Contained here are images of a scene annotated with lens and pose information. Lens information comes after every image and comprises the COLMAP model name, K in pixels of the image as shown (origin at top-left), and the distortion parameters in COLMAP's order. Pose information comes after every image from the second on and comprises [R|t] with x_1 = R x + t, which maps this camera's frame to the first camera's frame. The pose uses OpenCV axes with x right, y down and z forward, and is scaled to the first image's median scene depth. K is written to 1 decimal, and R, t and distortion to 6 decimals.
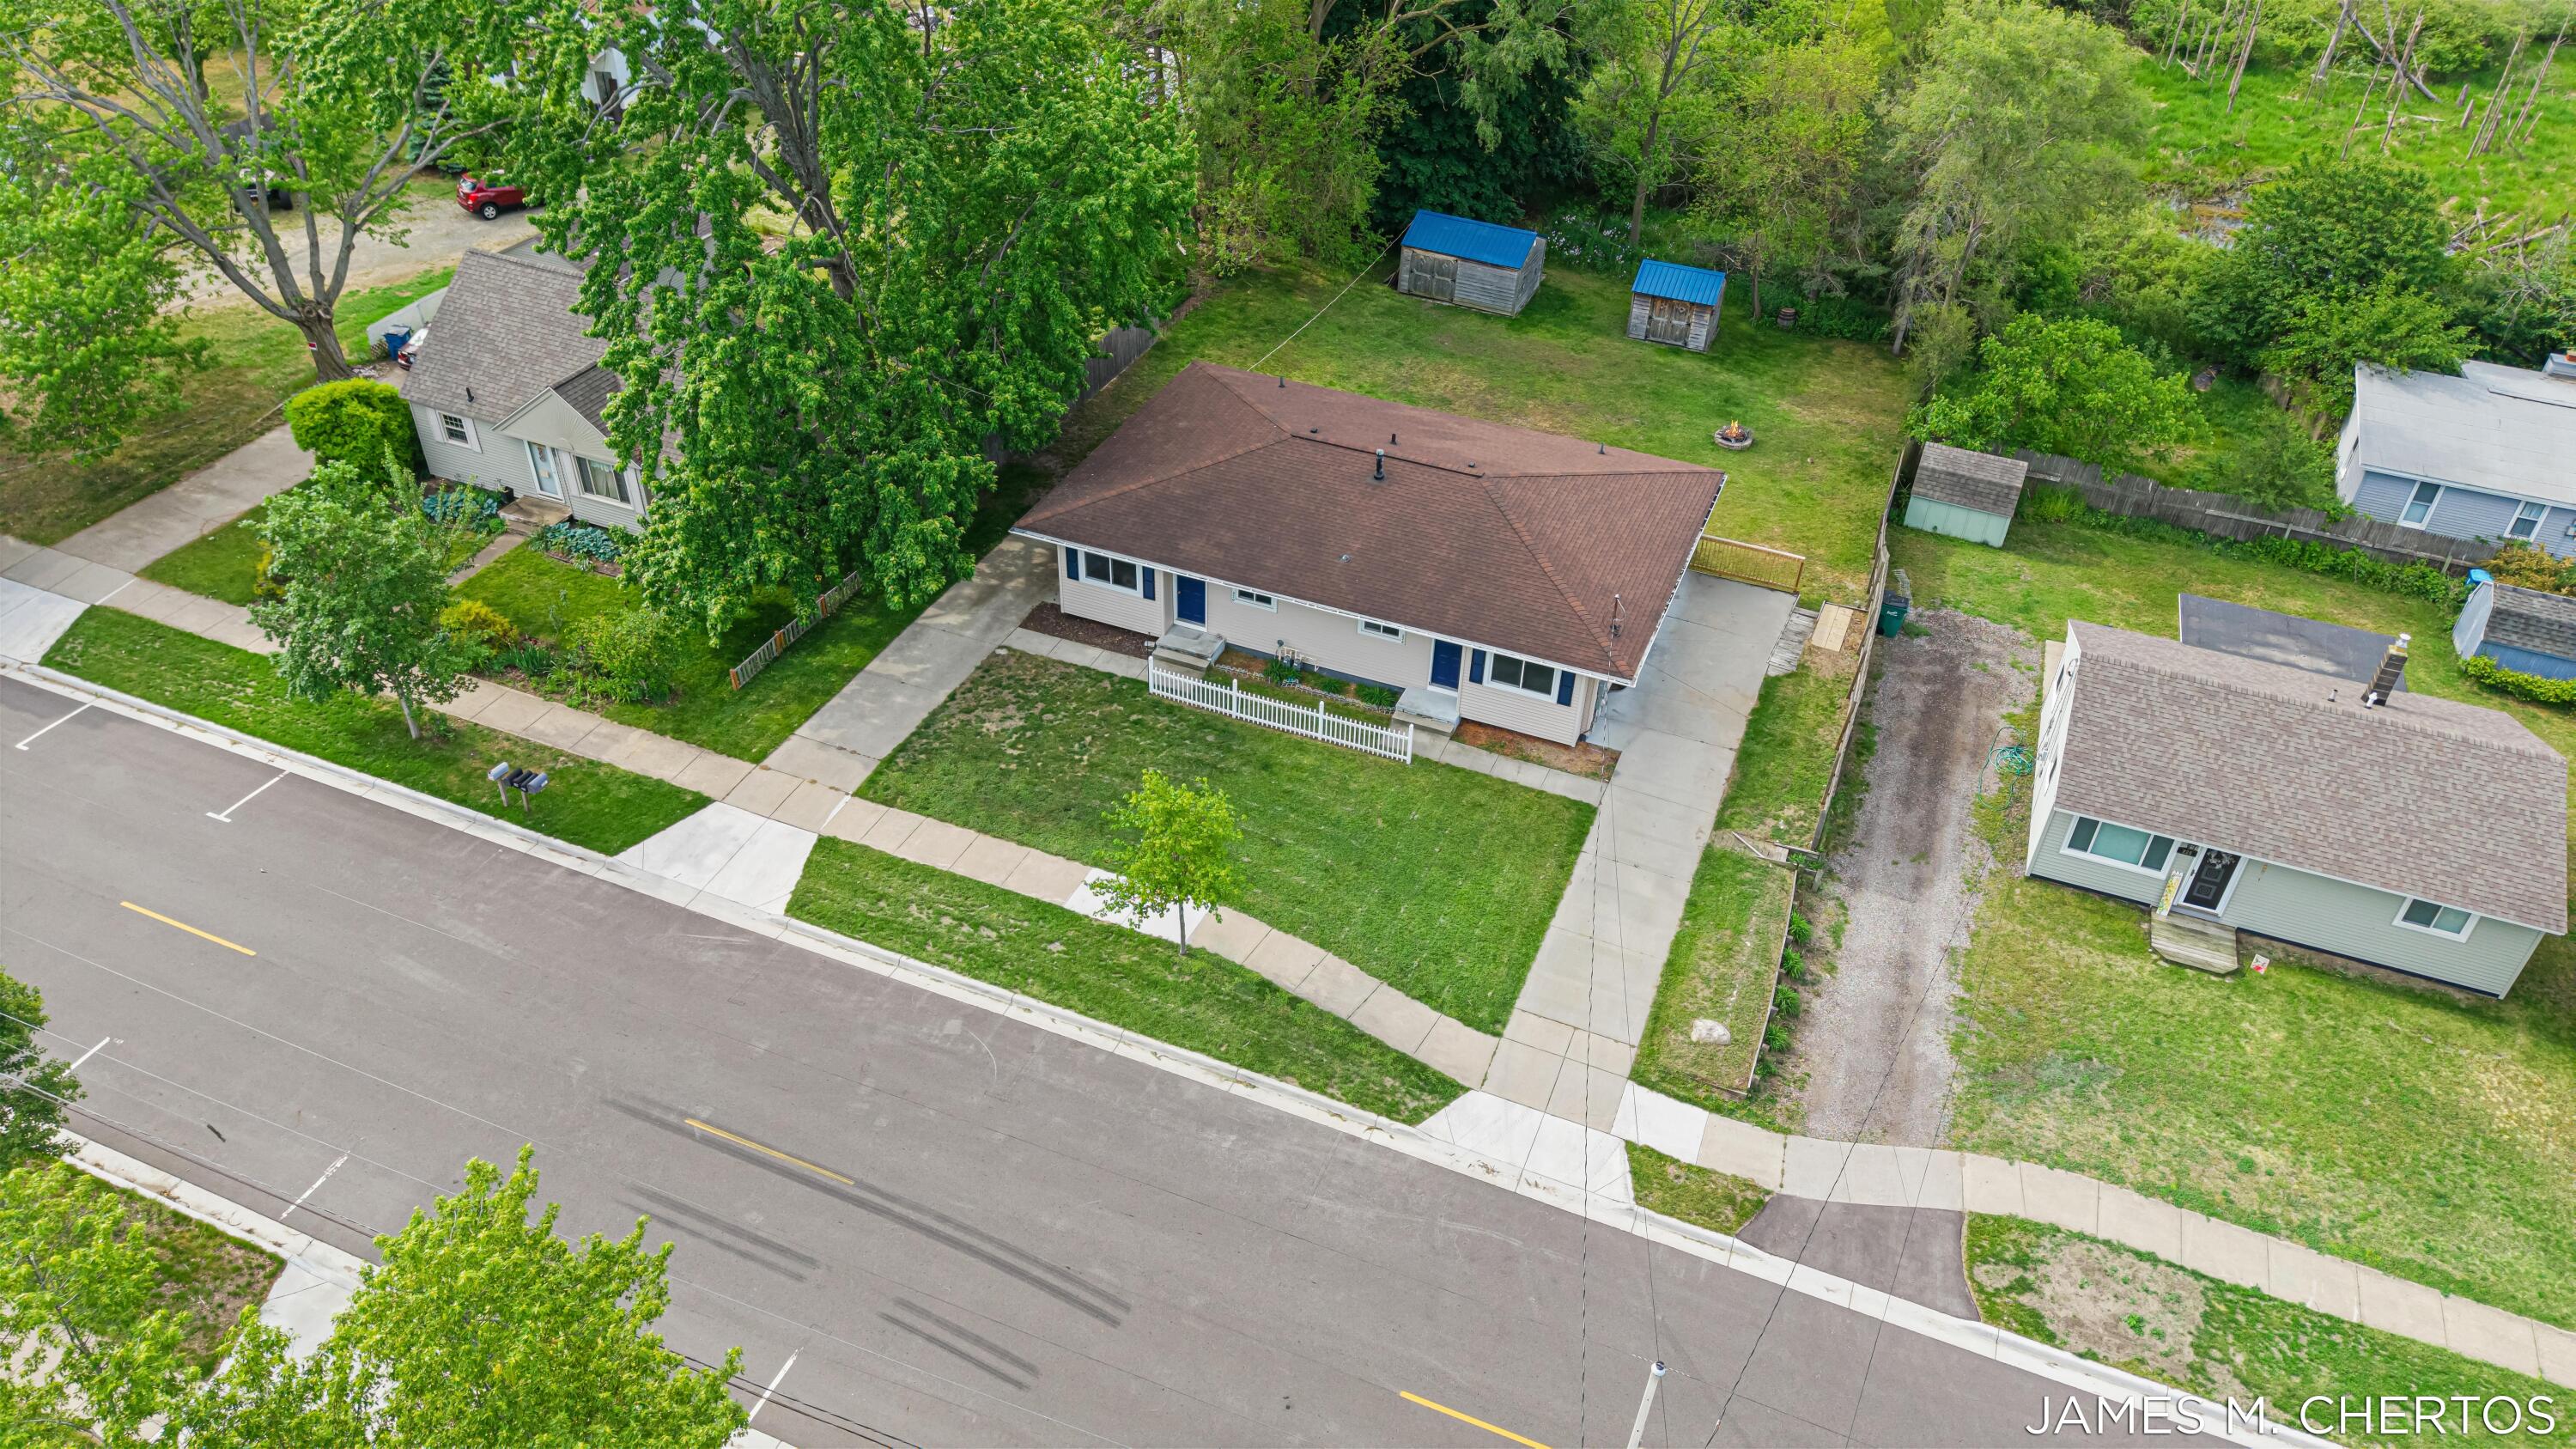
lens RADIAL K [[1736.8, 0, 1292.0], [0, 1736.8, 736.9], [0, 0, 1]] dist [0.103910, -0.153527]
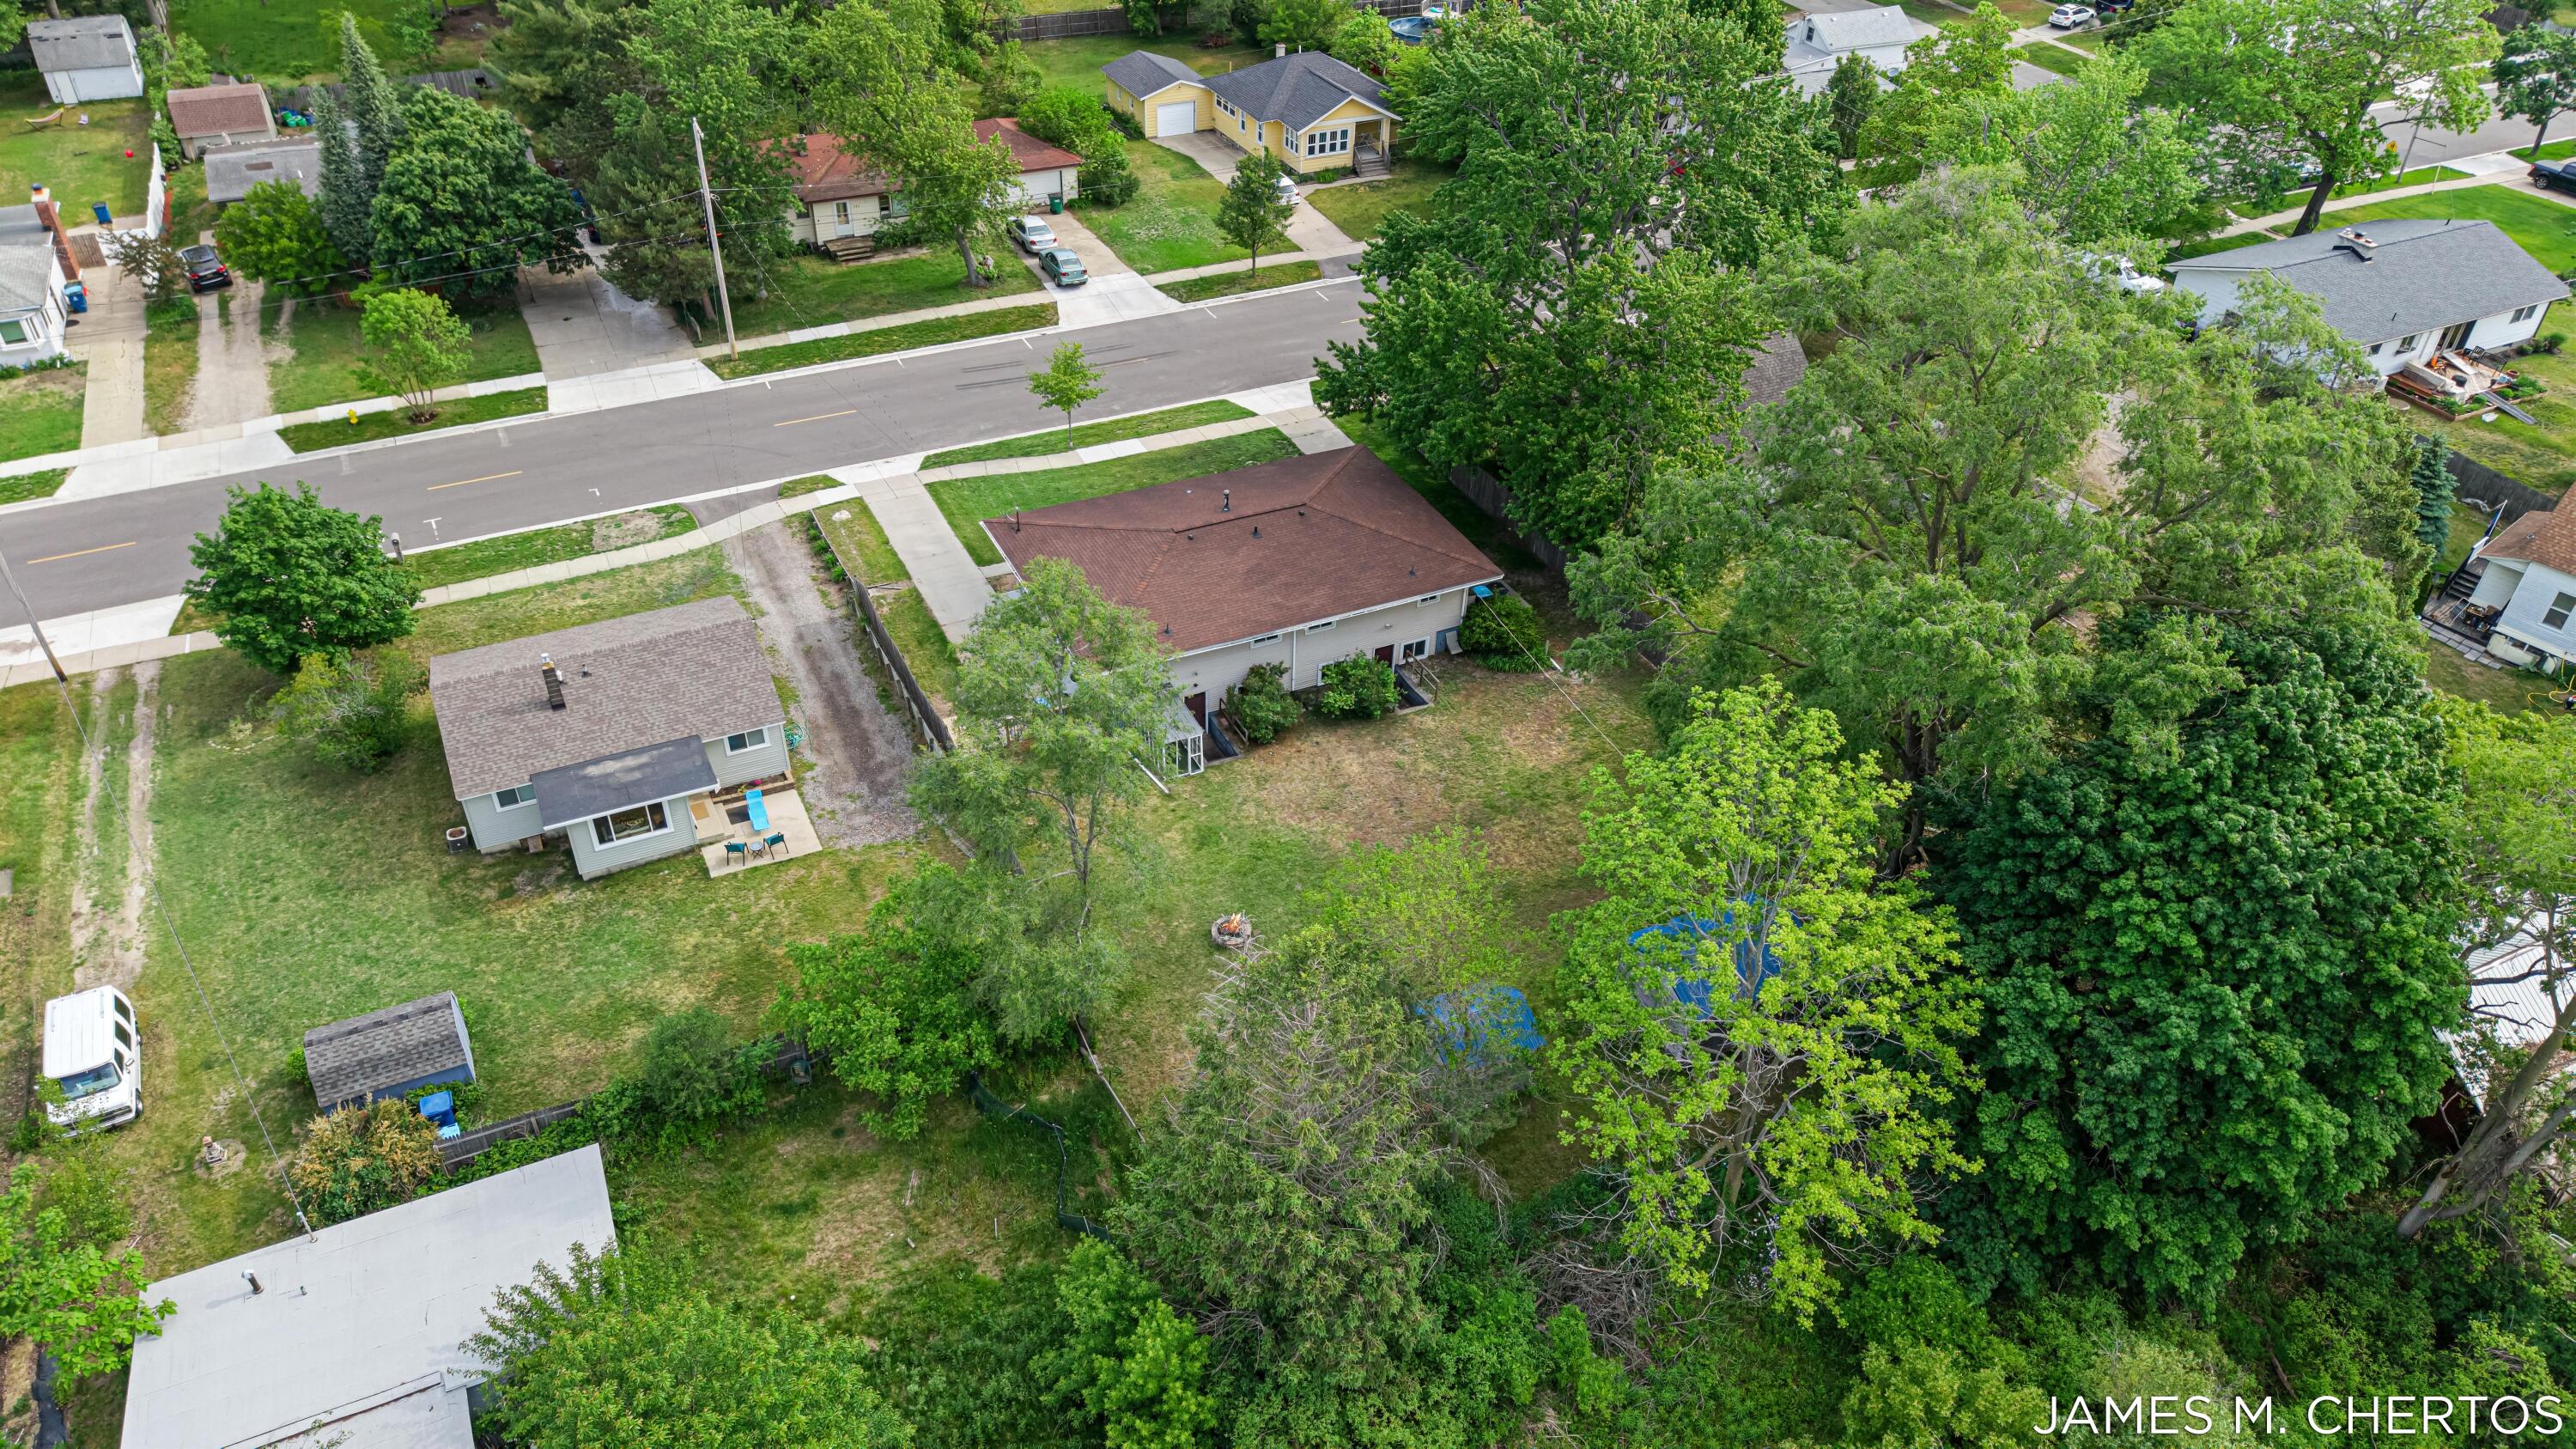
lens RADIAL K [[1756.7, 0, 1288.0], [0, 1756.7, 724.5], [0, 0, 1]] dist [0.021821, -0.007383]
pose [[-0.666815, 0.401780, -0.627639, 1.117417], [-0.484520, 0.406169, 0.774770, -1.373441], [0.566214, 0.820732, -0.076169, 1.452325]]
